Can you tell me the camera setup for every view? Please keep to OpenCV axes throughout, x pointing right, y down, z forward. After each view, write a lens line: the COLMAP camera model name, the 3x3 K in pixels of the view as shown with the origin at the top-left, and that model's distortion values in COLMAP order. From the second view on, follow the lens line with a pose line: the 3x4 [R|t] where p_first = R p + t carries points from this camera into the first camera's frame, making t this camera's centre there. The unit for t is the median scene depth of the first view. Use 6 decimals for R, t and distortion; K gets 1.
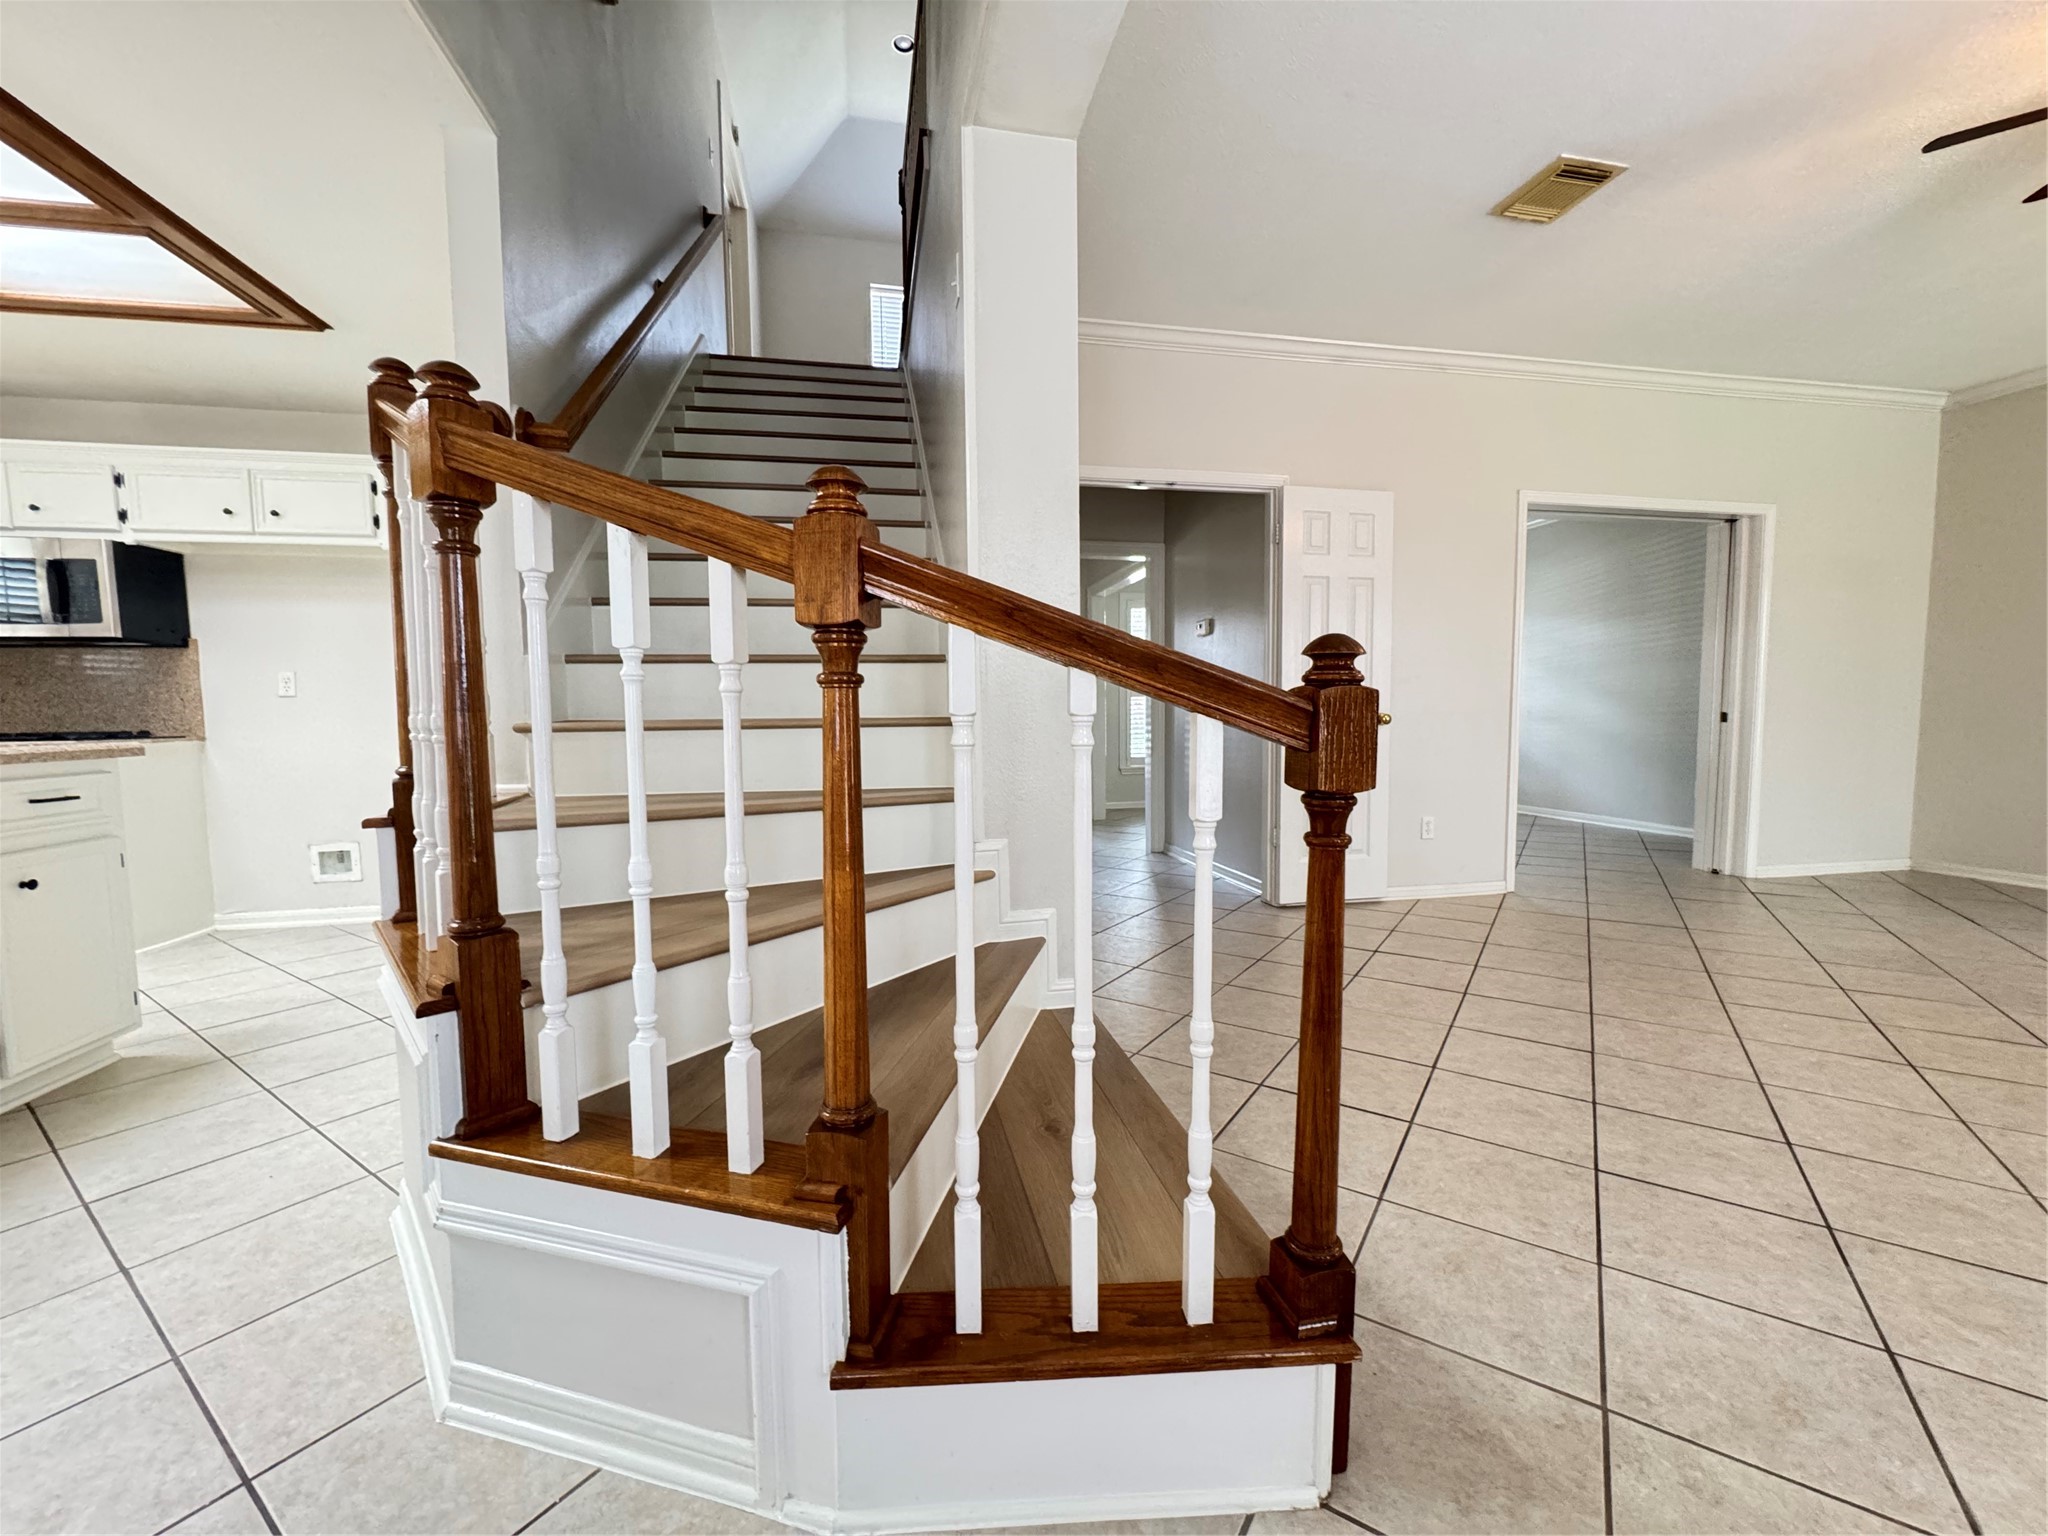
lens RADIAL K [[822.7, 0, 1027.2], [0, 822.7, 777.7], [0, 0, 1]] dist [-0.000151, -0.000679]
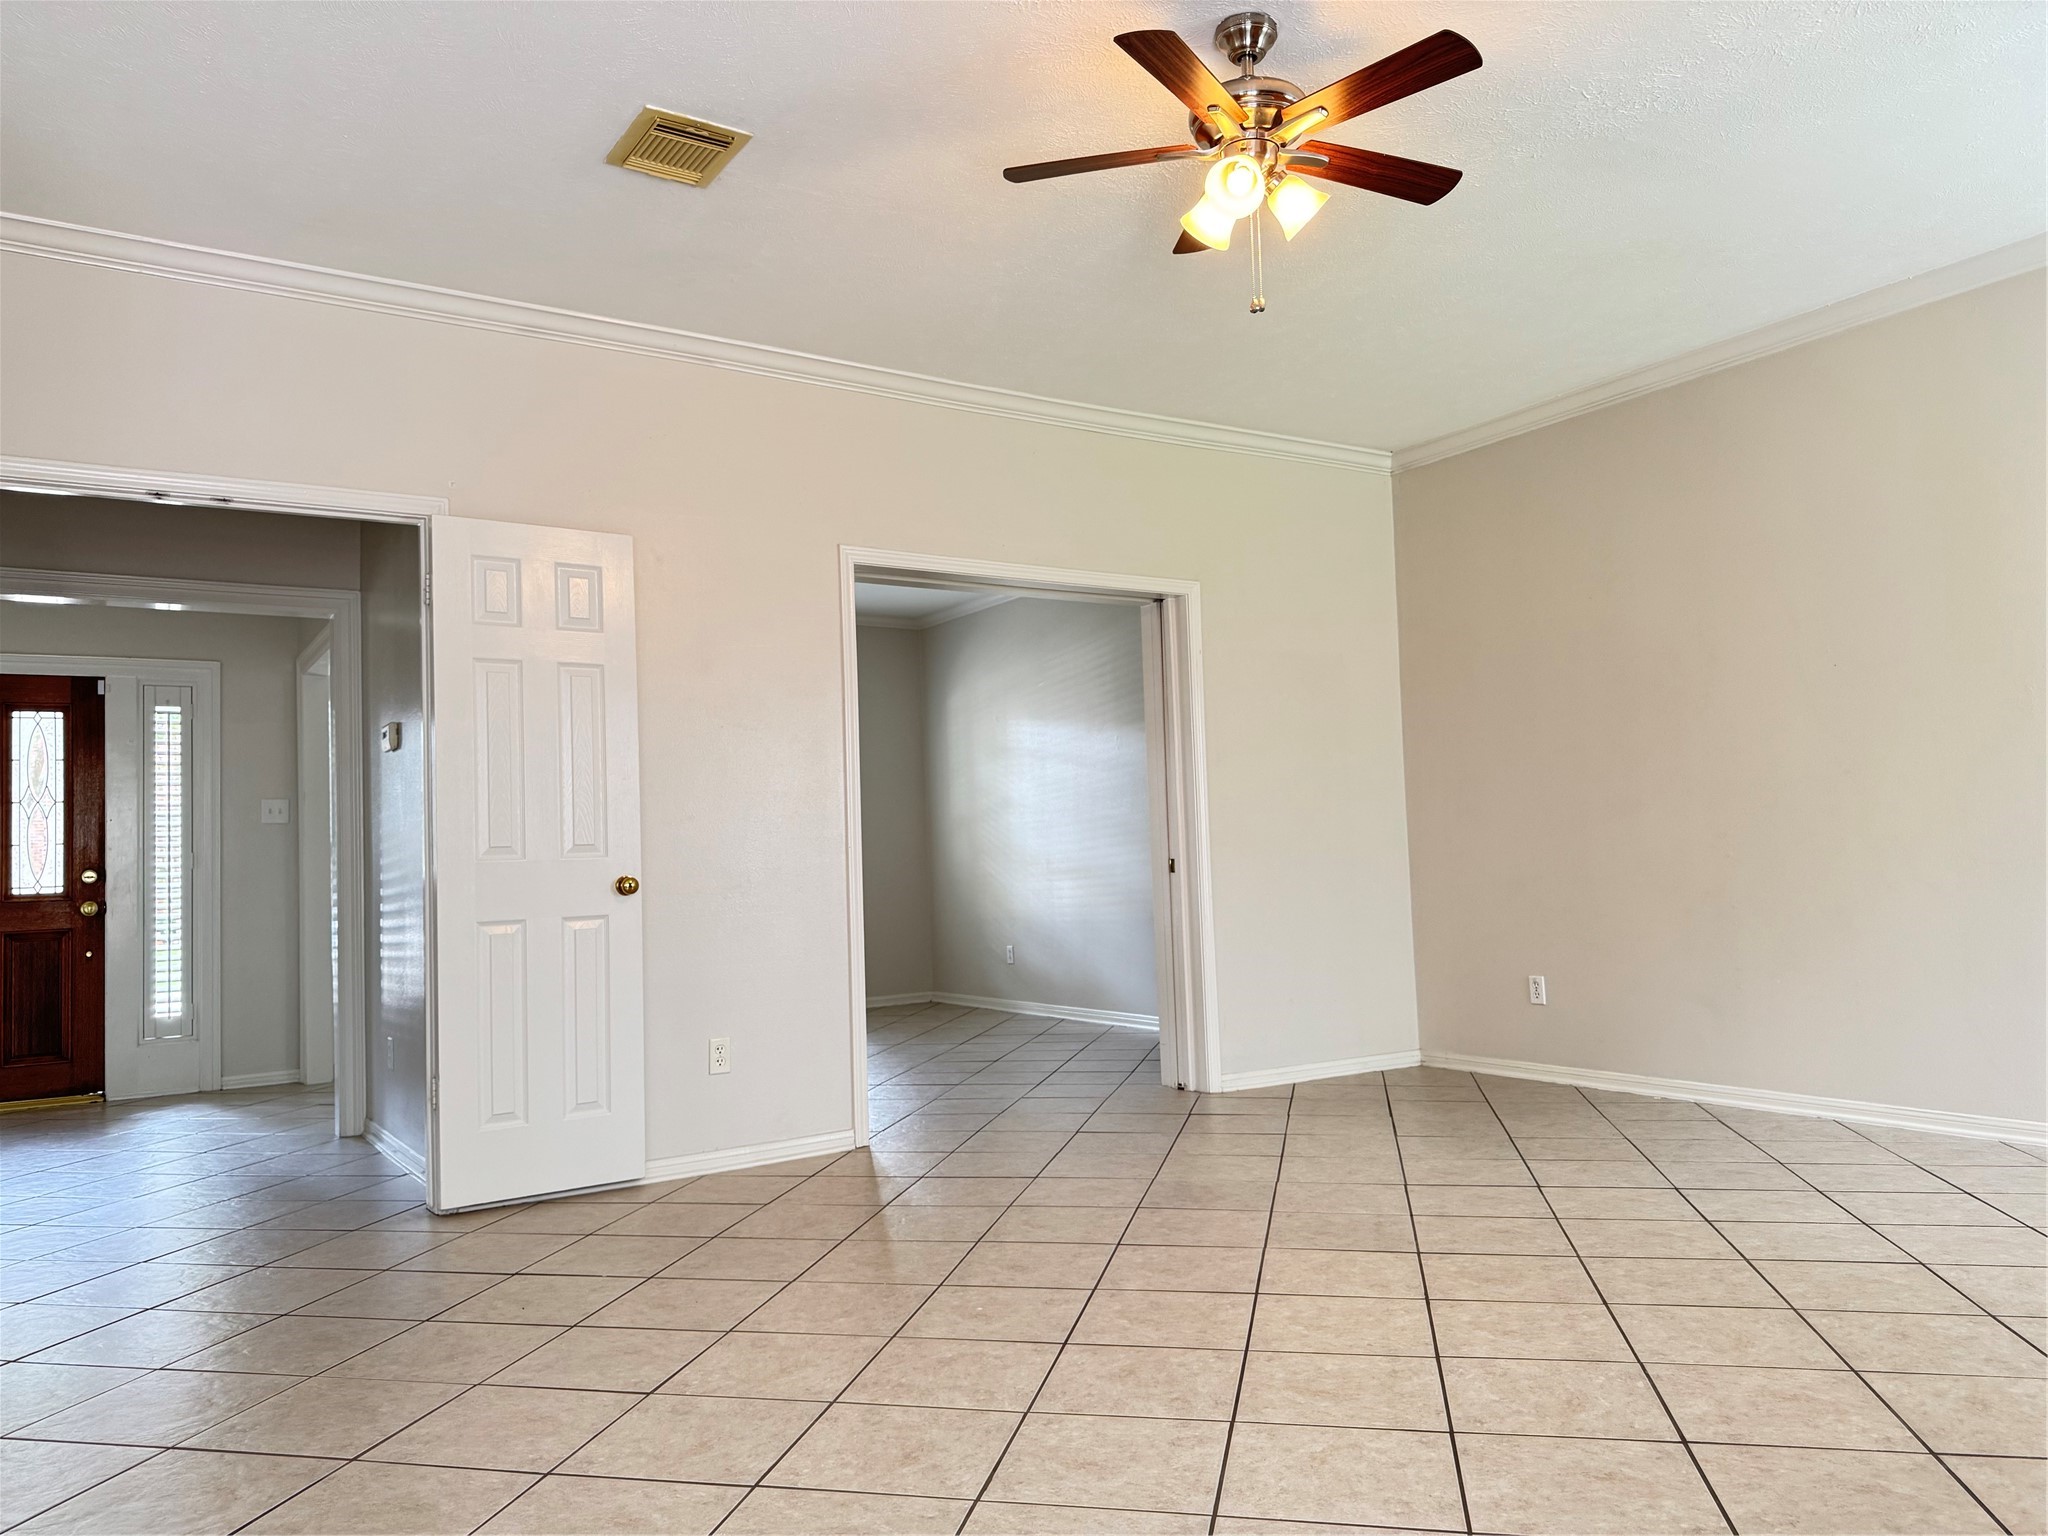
lens RADIAL K [[1450.3, 0, 1018.1], [0, 1450.3, 781.2], [0, 0, 1]] dist [0.054861, -0.069846]
pose [[0.928883, -0.003227, 0.370360, 0.264991], [0.055508, 0.989881, -0.130591, 0.010097], [-0.366191, 0.141861, 0.919663, -0.123781]]
